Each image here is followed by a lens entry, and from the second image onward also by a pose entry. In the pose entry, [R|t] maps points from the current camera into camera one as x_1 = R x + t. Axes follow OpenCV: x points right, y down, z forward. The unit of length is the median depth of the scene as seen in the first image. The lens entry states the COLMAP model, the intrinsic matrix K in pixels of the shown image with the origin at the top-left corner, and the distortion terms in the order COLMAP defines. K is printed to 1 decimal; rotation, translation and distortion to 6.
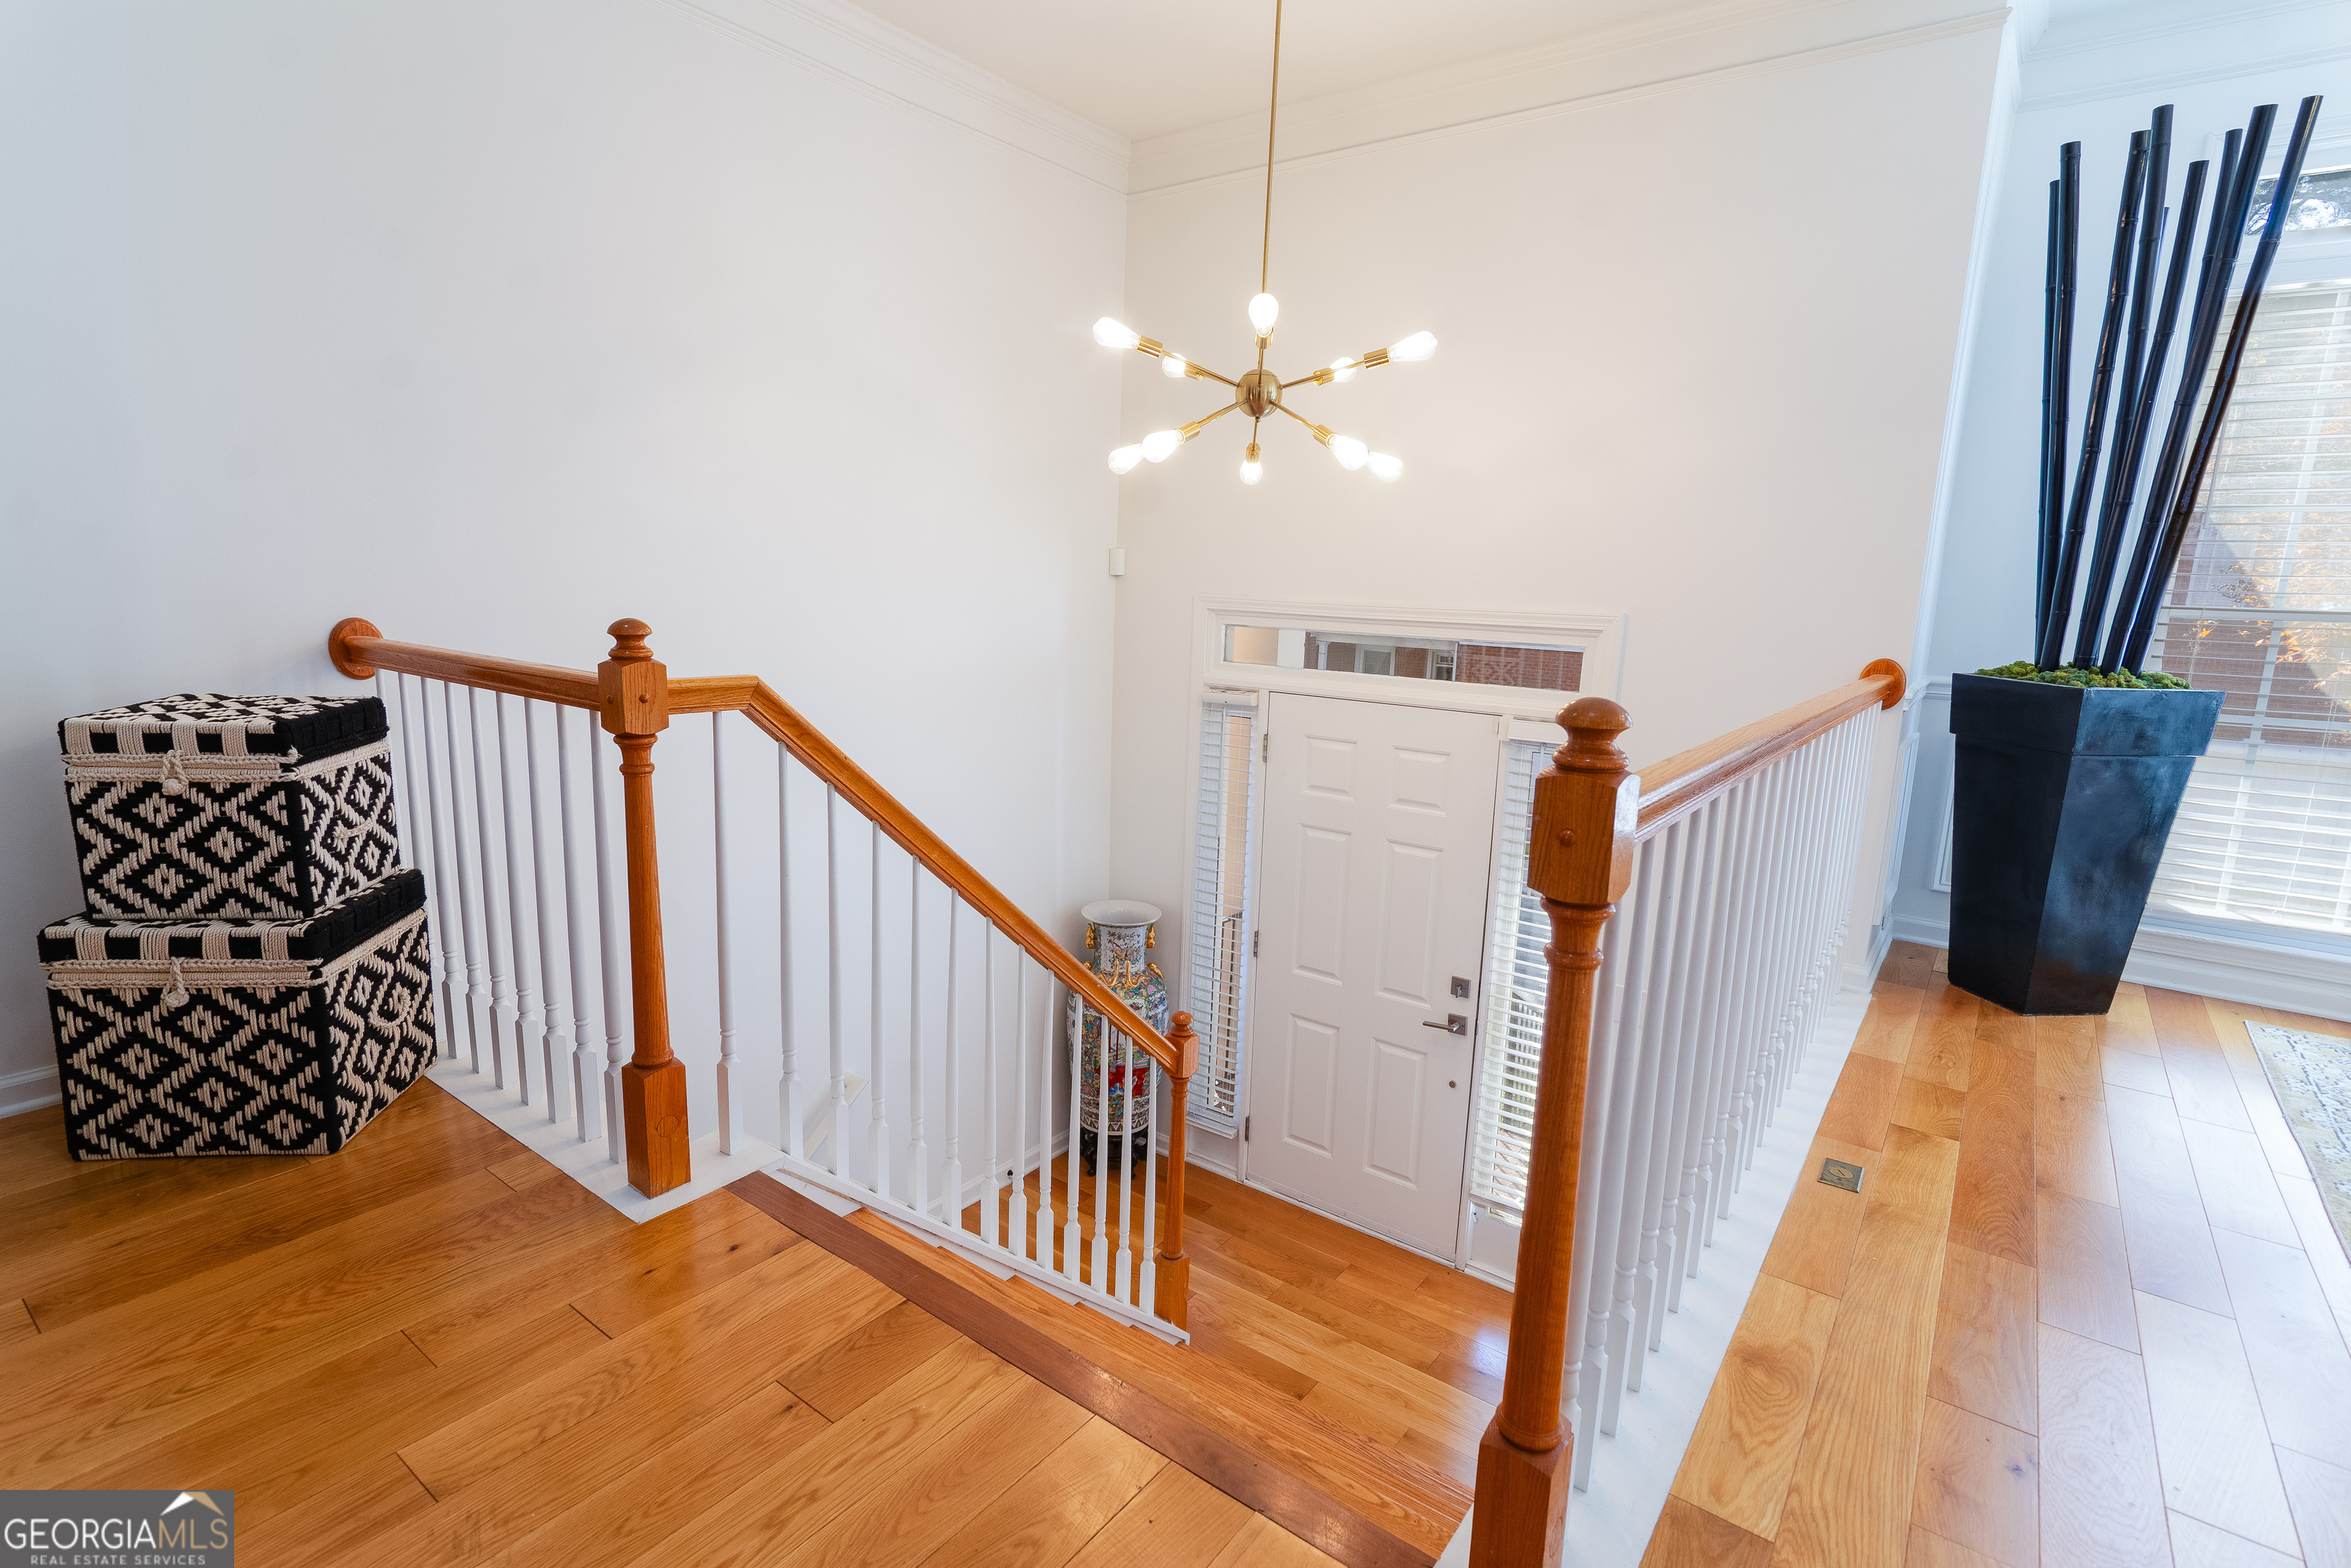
lens RADIAL K [[1147.0, 0, 1175.5], [0, 1147.0, 784.0], [0, 0, 1]] dist [0.000089, 0.000863]
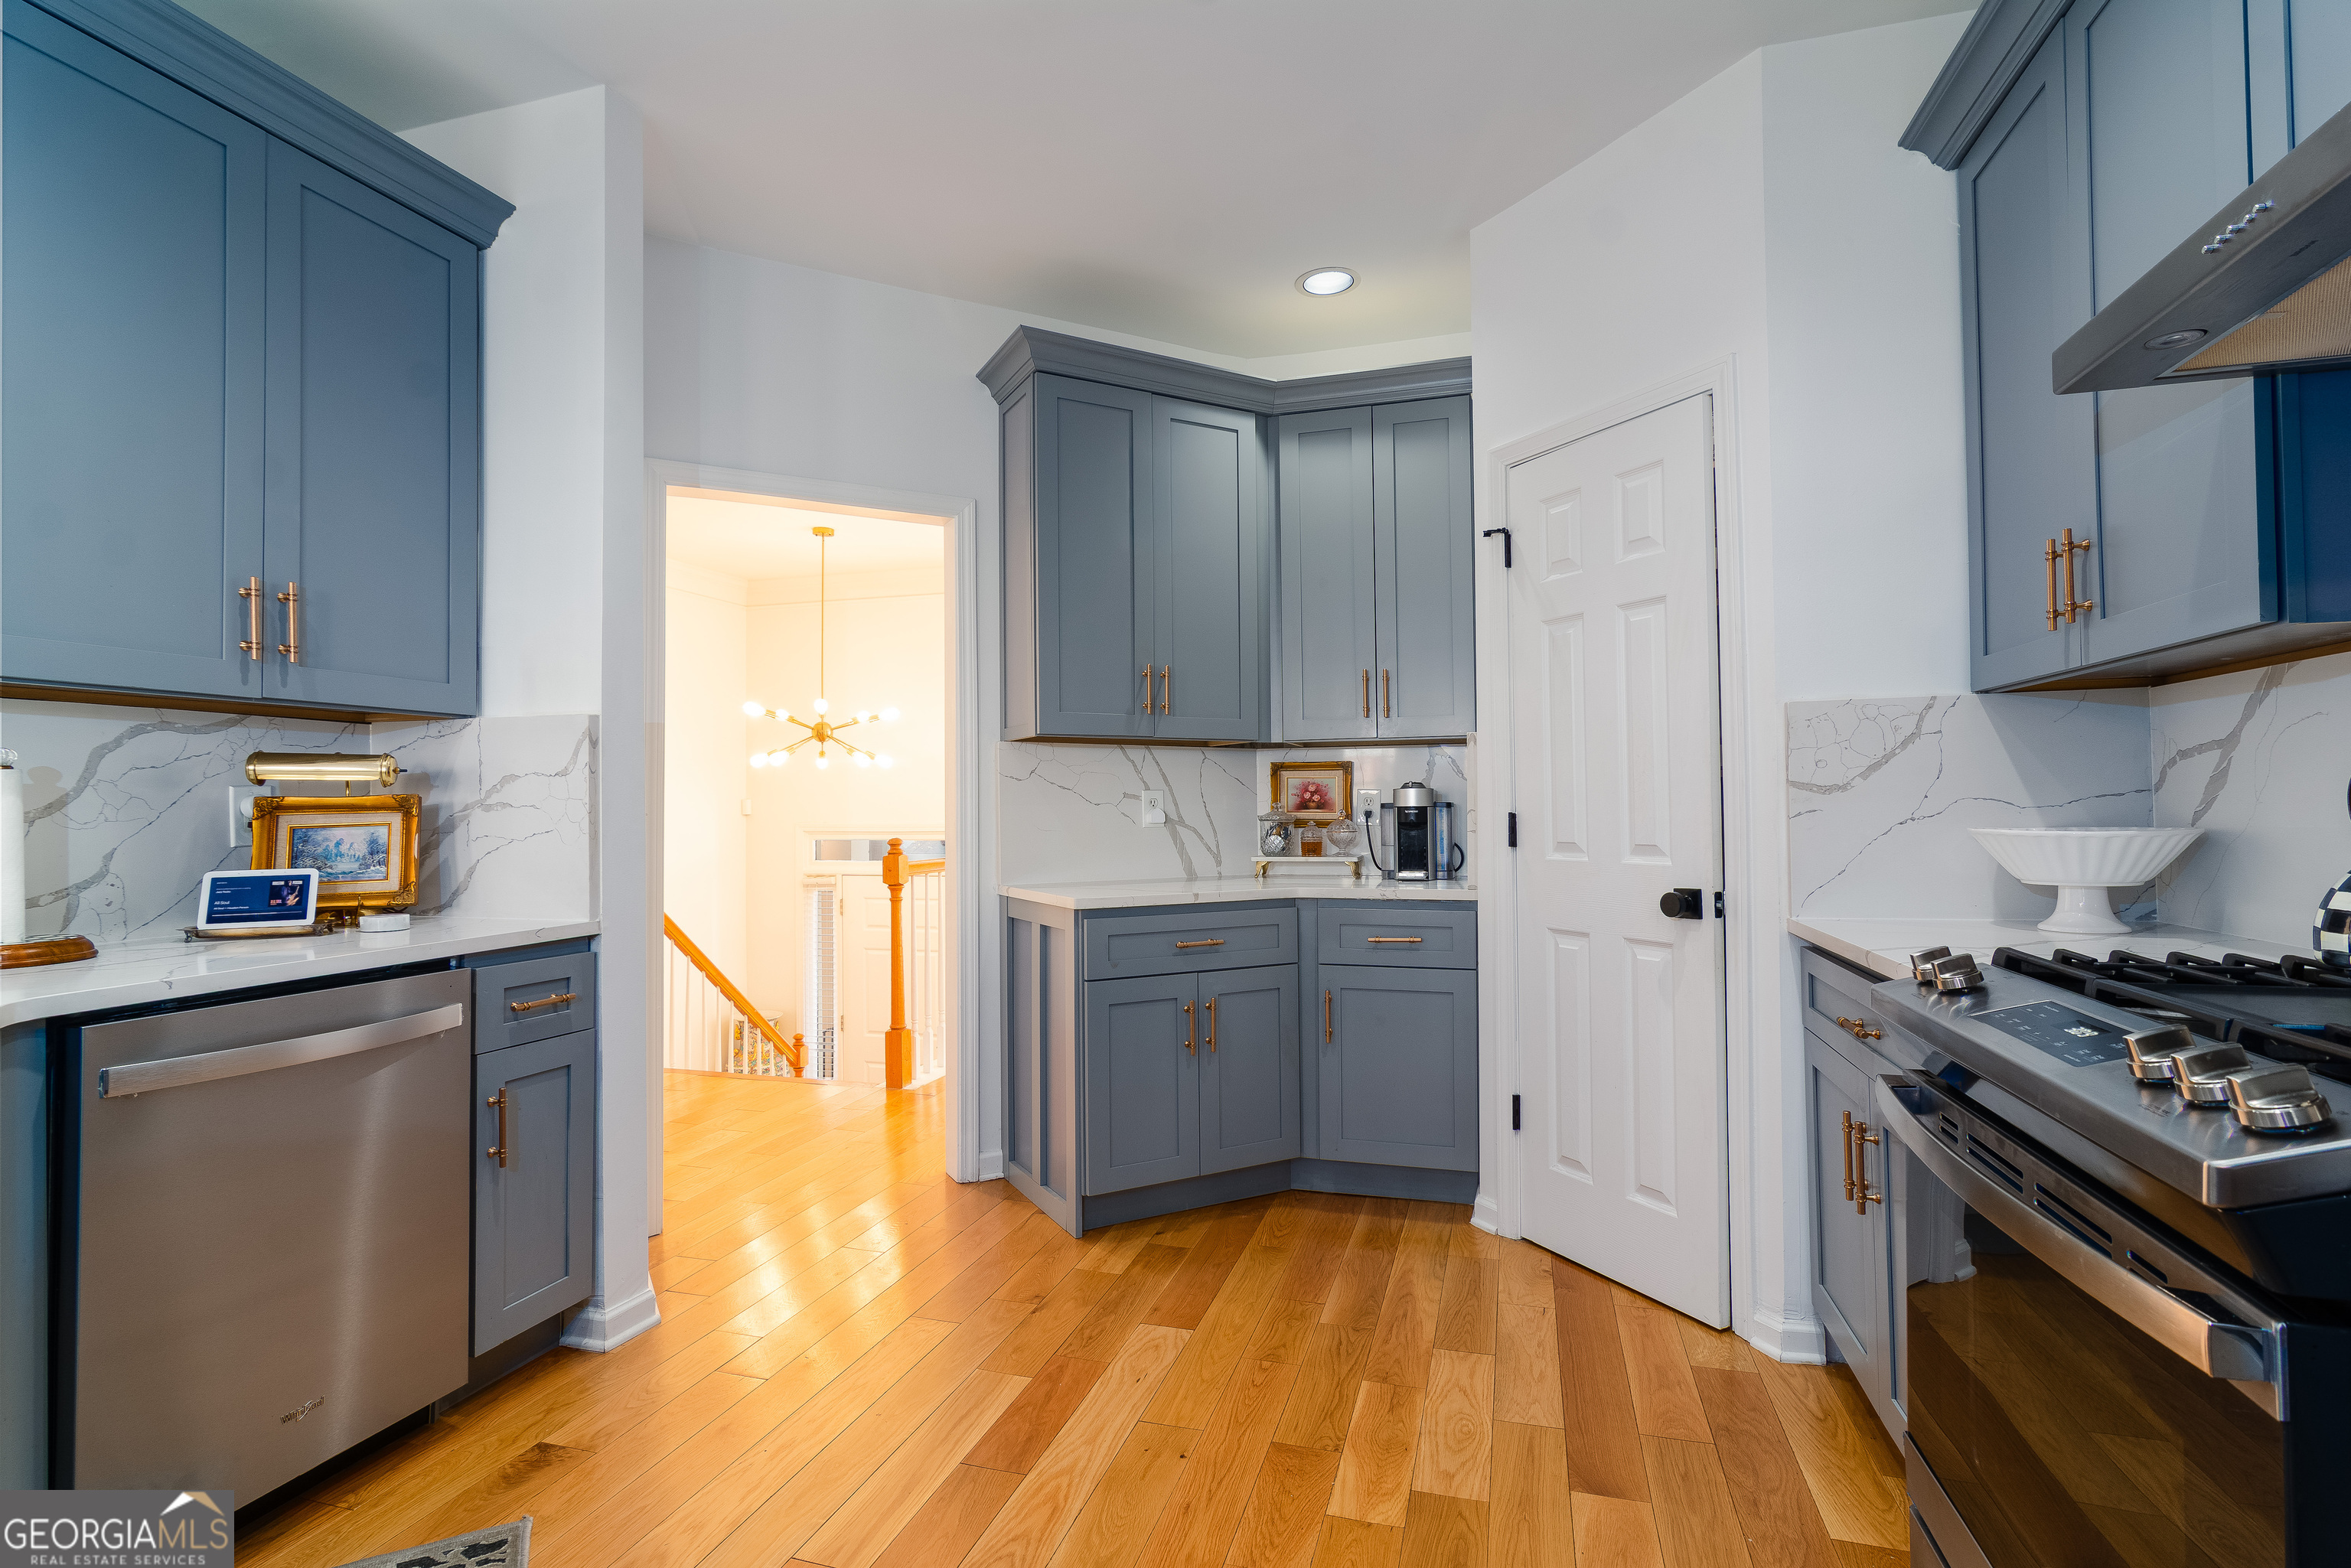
lens RADIAL K [[1147.0, 0, 1175.5], [0, 1147.0, 784.0], [0, 0, 1]] dist [0.000089, 0.000863]
pose [[0.941818, -0.038839, 0.333871, -0.028507], [0.102331, 0.979281, -0.174746, 0.211432], [-0.320167, 0.198745, 0.926280, -1.229490]]
